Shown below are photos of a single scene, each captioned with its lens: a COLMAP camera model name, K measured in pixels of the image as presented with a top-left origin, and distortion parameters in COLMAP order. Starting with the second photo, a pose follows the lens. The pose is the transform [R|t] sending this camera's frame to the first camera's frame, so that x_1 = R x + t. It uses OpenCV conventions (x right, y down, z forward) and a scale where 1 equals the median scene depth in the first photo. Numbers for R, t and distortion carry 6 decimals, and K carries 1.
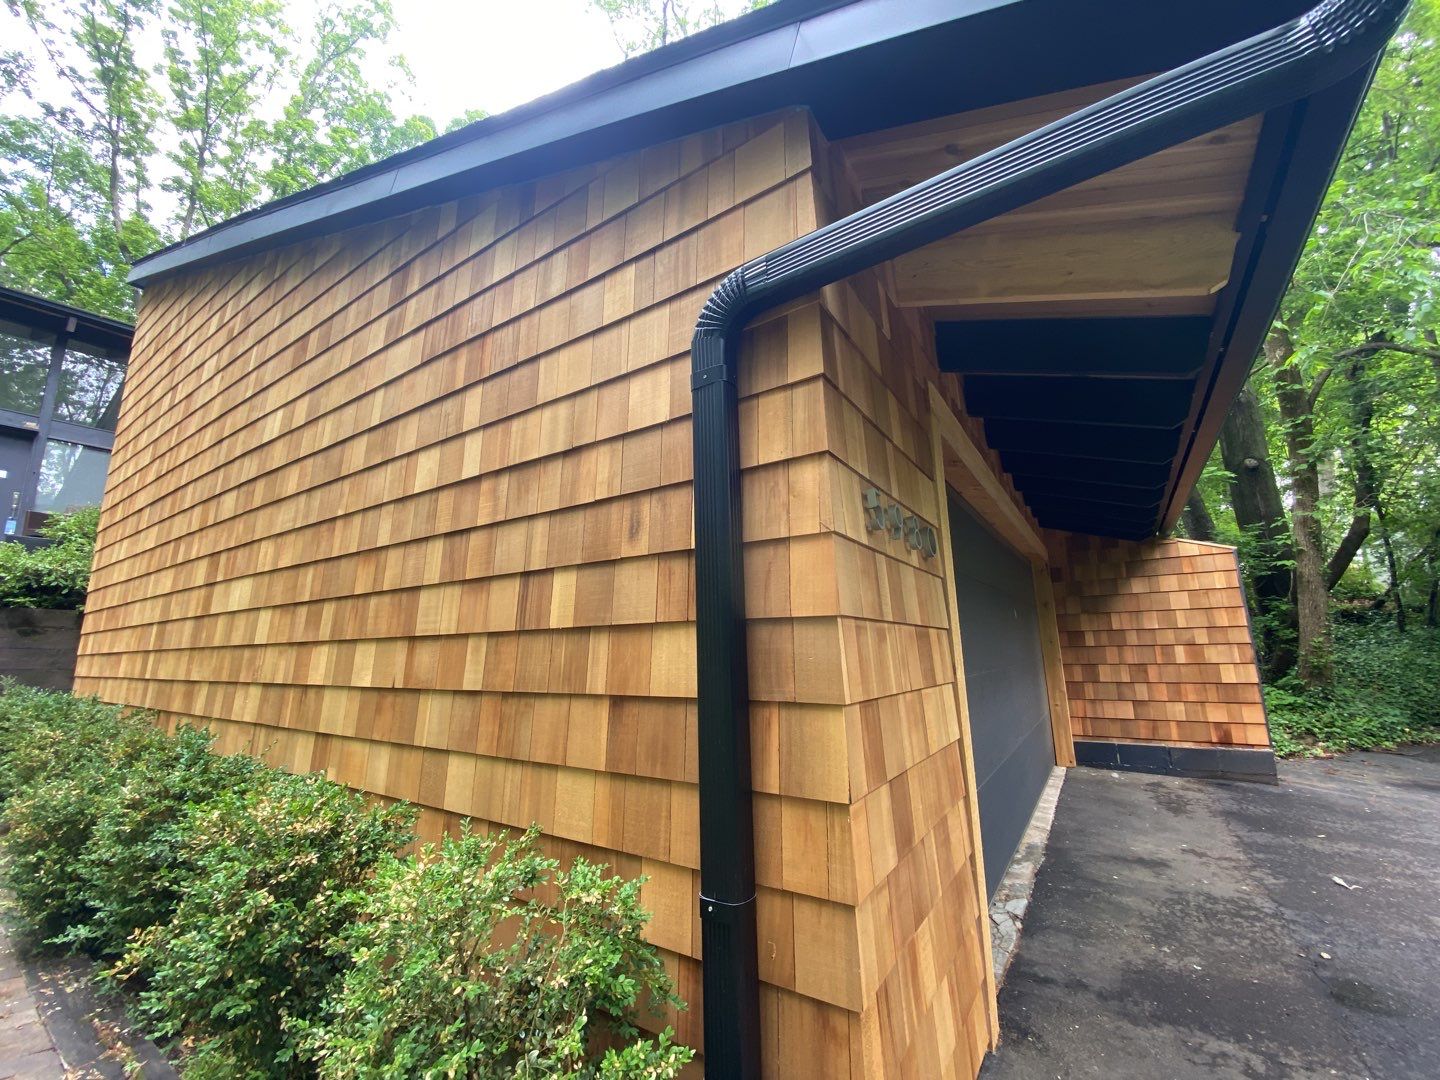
lens RADIAL K [[579.6, 0, 718.8], [0, 579.6, 525.6], [0, 0, 1]] dist [-0.000437, -0.000129]
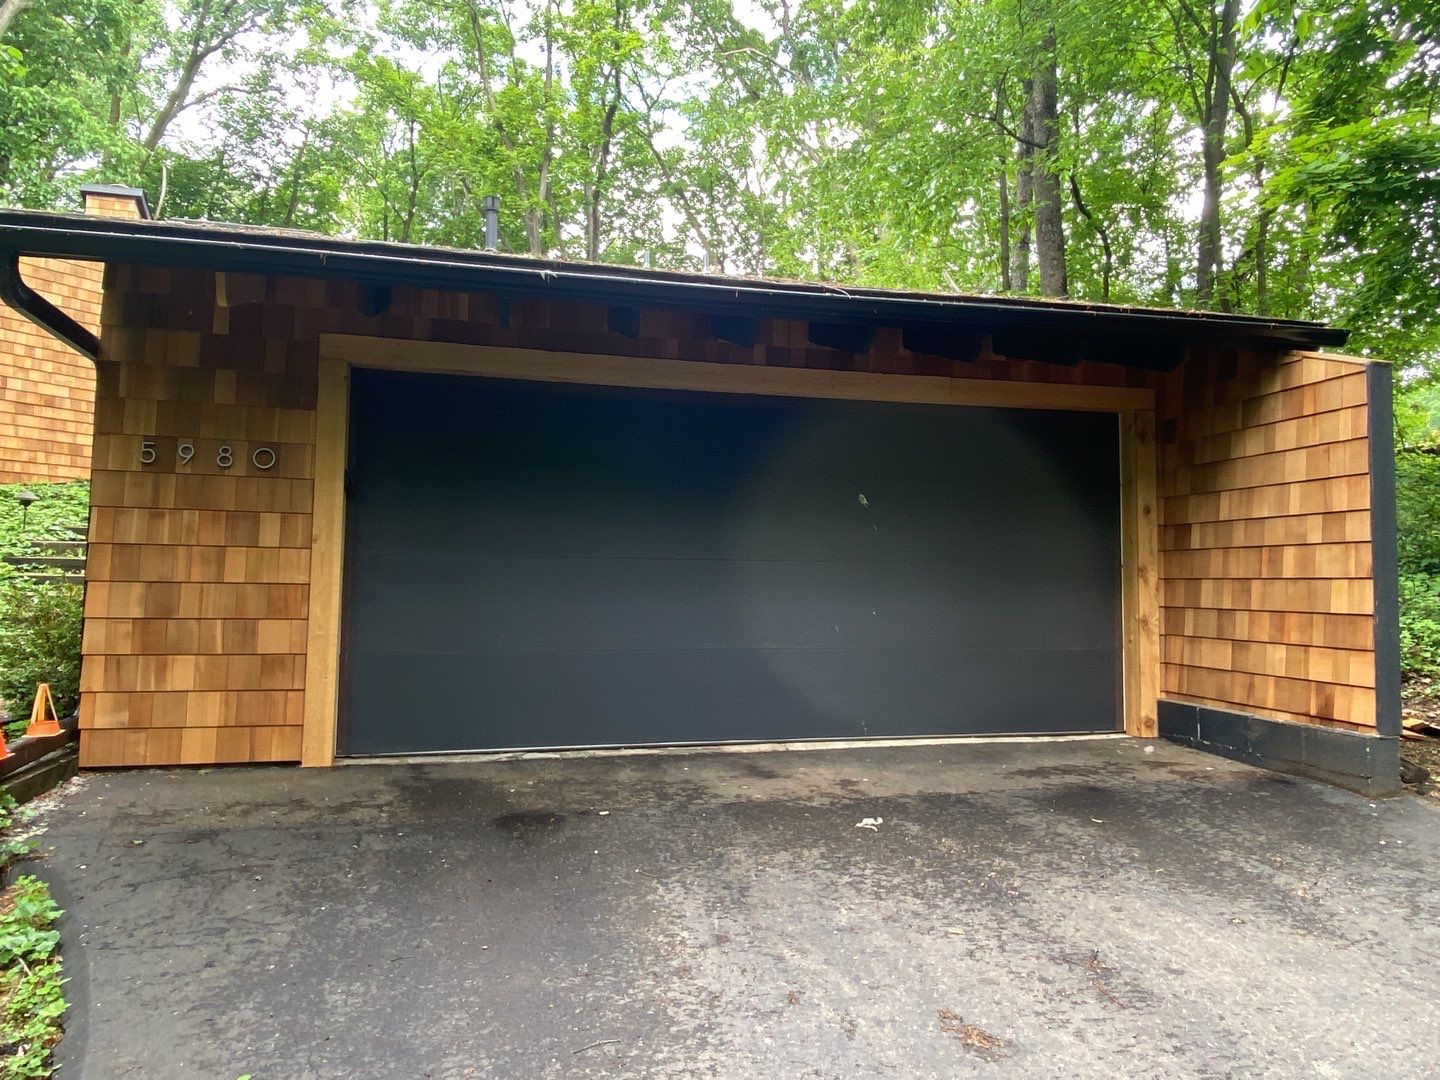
lens RADIAL K [[983.0, 0, 722.4], [0, 983.0, 499.7], [0, 0, 1]] dist [0.066619, -0.002486]
pose [[0.736918, -0.025740, -0.675491, 1.096551], [0.114880, 0.989508, 0.087621, 0.015668], [0.666149, -0.142170, 0.732143, -0.066090]]
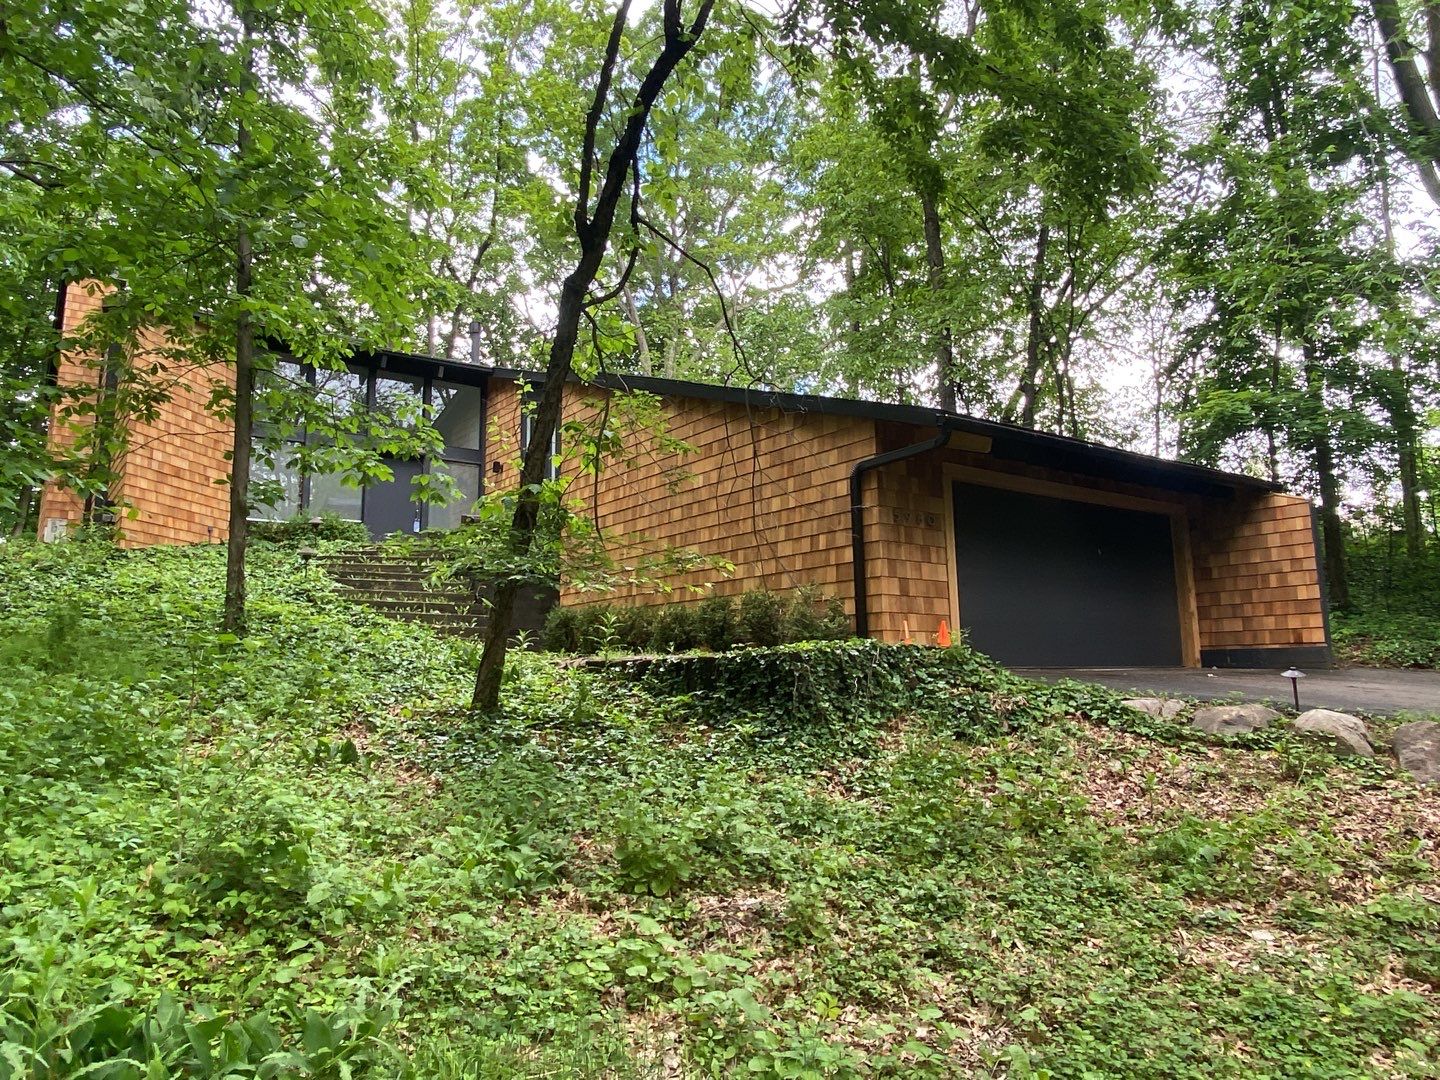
lens RADIAL K [[983.0, 0, 722.4], [0, 983.0, 499.7], [0, 0, 1]] dist [0.066619, -0.002486]
pose [[0.944317, -0.056513, -0.324148, 0.376941], [0.067808, 0.997418, 0.023646, -0.106893], [0.321975, -0.044309, 0.945711, -1.638649]]
